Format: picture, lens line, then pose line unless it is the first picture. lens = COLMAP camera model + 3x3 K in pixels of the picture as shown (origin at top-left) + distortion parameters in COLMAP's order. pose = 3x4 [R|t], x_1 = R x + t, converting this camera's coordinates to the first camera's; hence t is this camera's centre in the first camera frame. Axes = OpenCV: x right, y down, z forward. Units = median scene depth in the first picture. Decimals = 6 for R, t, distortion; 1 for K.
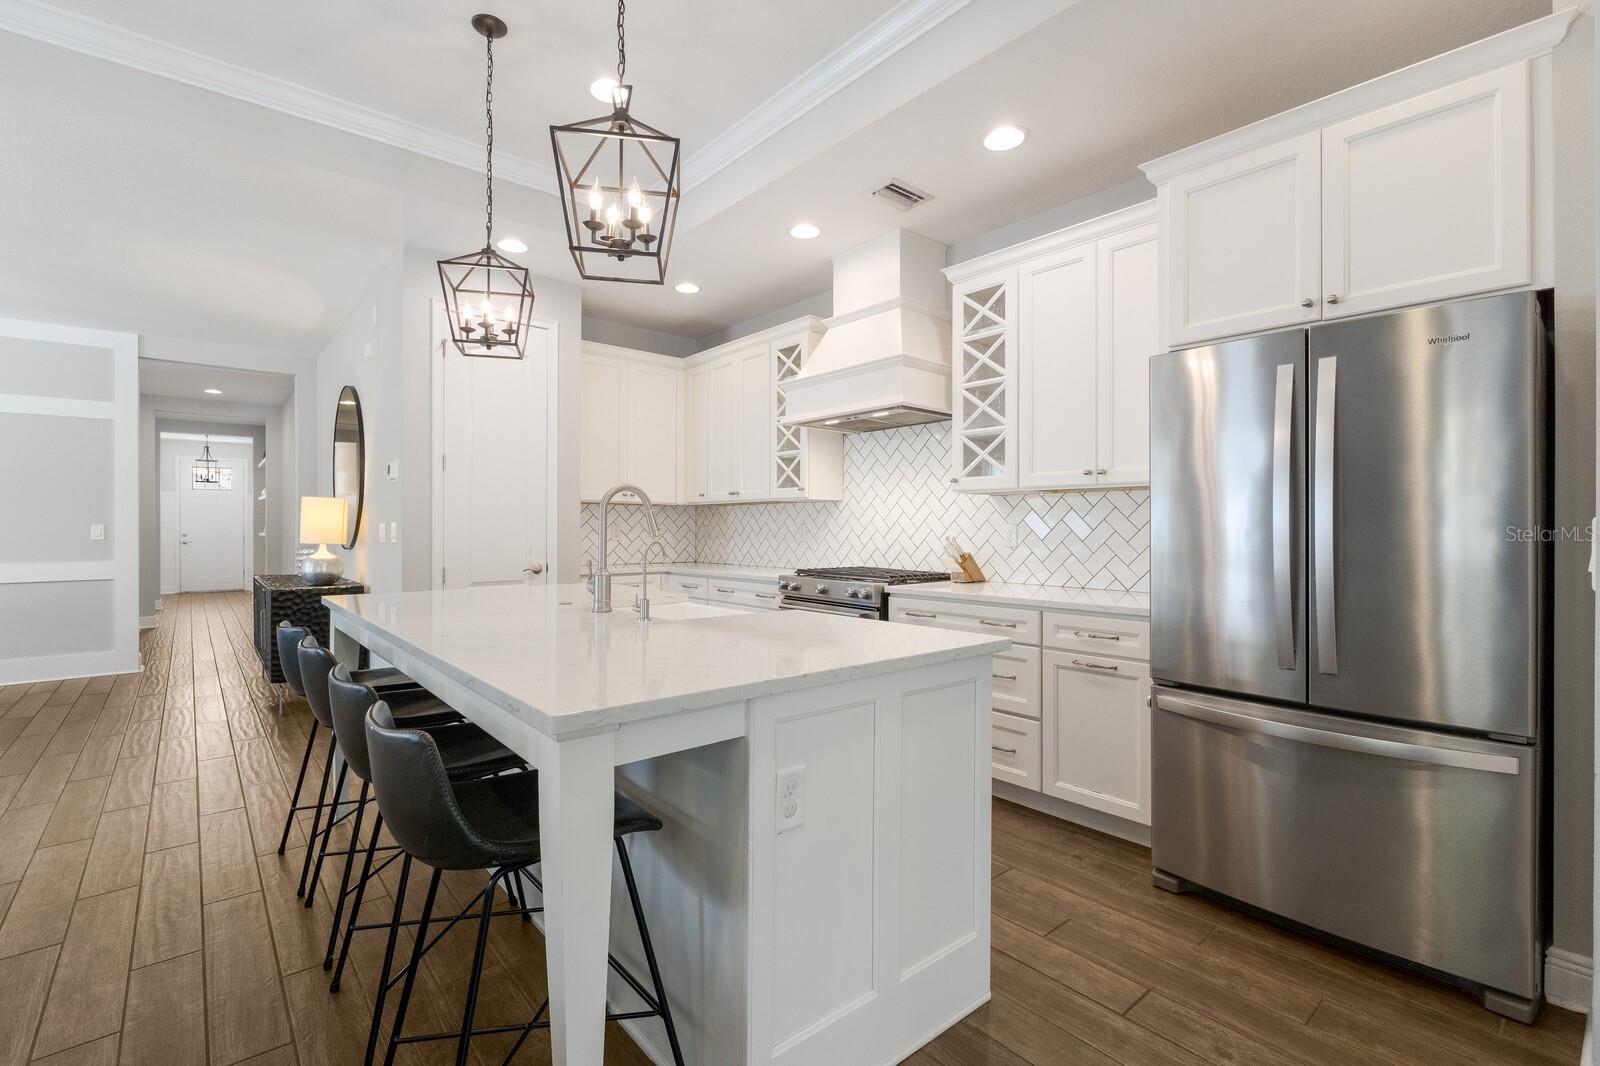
lens RADIAL K [[698.5, 0, 828.1], [0, 698.5, 524.2], [0, 0, 1]] dist [-0.001196, -0.008837]
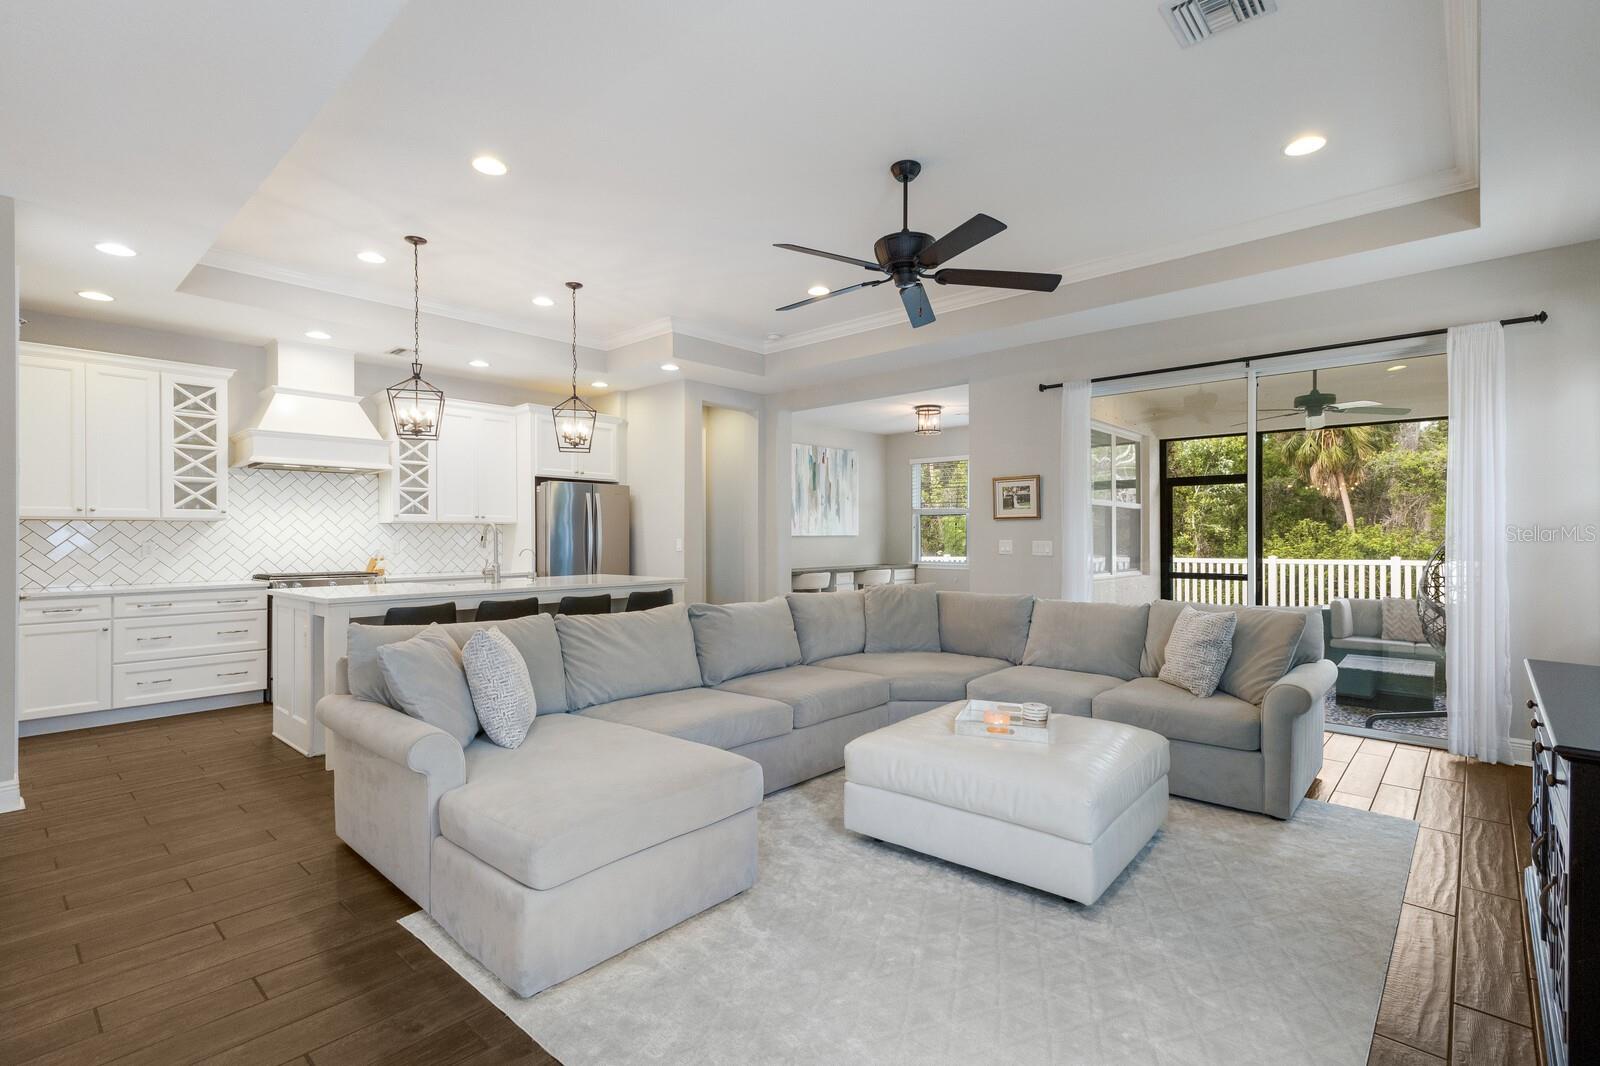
lens RADIAL K [[744.0, 0, 806.2], [0, 744.0, 544.2], [0, 0, 1]] dist [0.014905, -0.000565]
pose [[-0.101670, -0.009065, 0.994777, -1.785495], [0.002462, 0.999953, 0.009364, -0.005742], [-0.994815, 0.003401, -0.101643, 0.177444]]
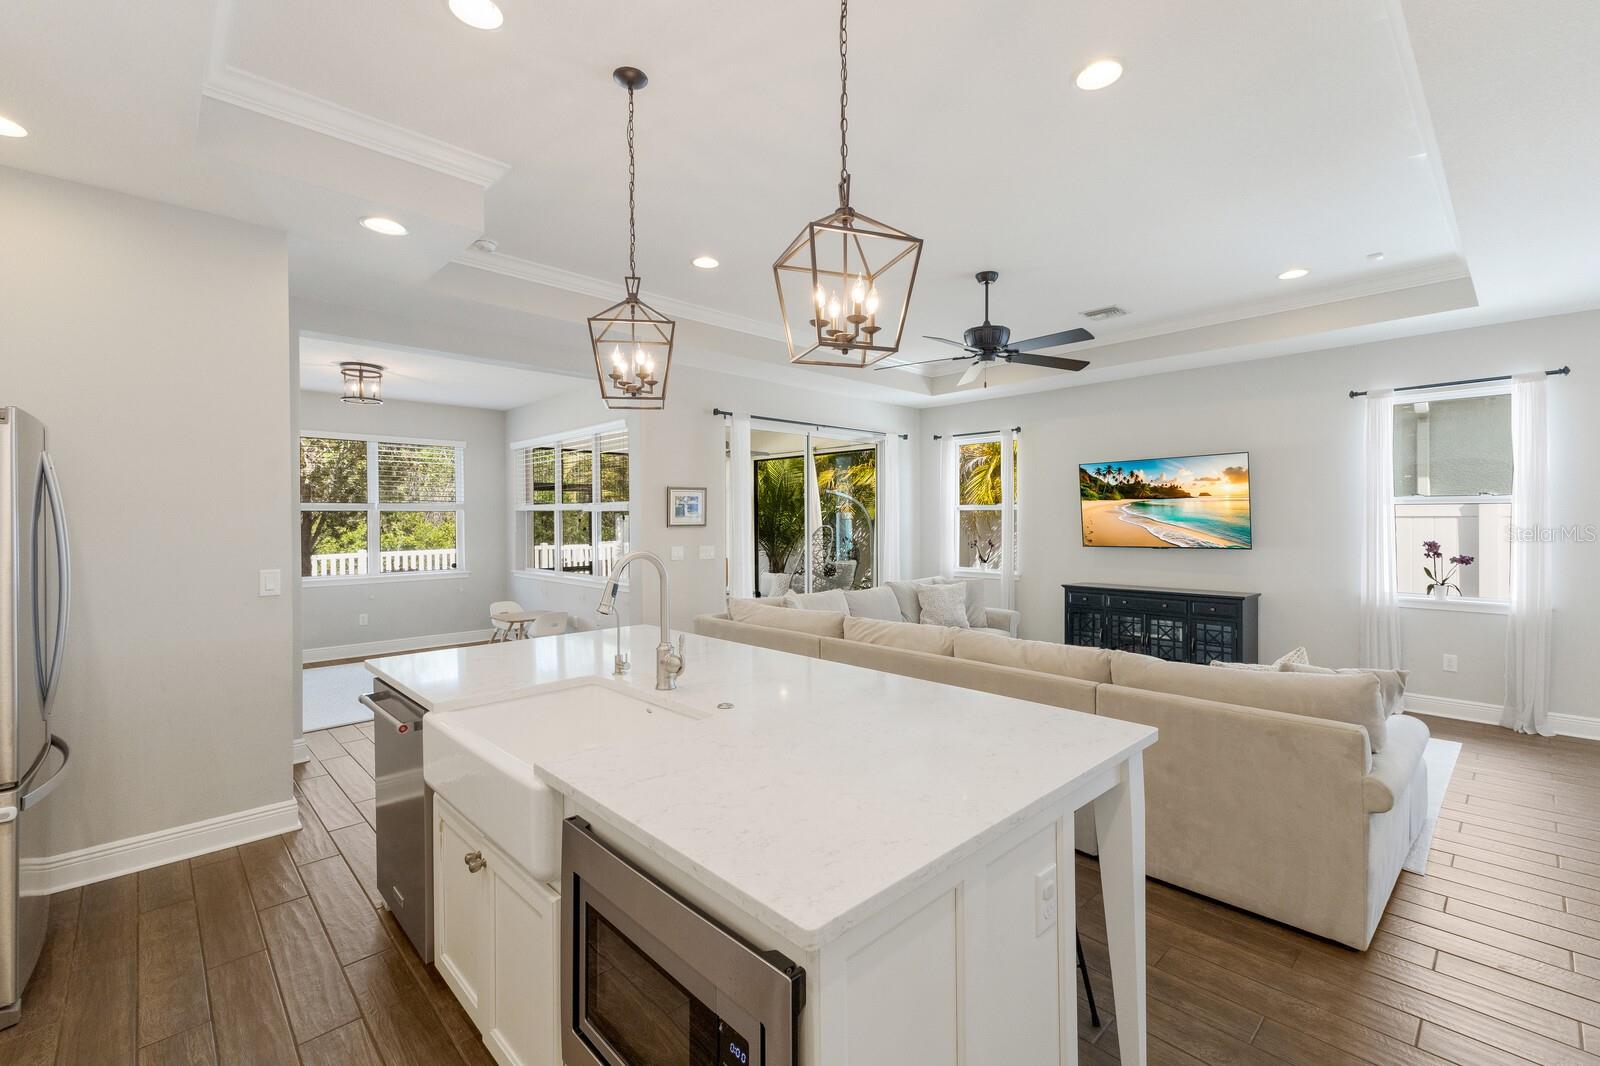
lens RADIAL K [[678.5, 0, 786.5], [0, 678.5, 530.5], [0, 0, 1]] dist [0.016554, -0.000029]
pose [[-0.999833, 0.004995, -0.017598, -0.306143], [0.004657, 0.999805, 0.019190, -0.069164], [0.017690, 0.019105, -0.999661, 1.248551]]
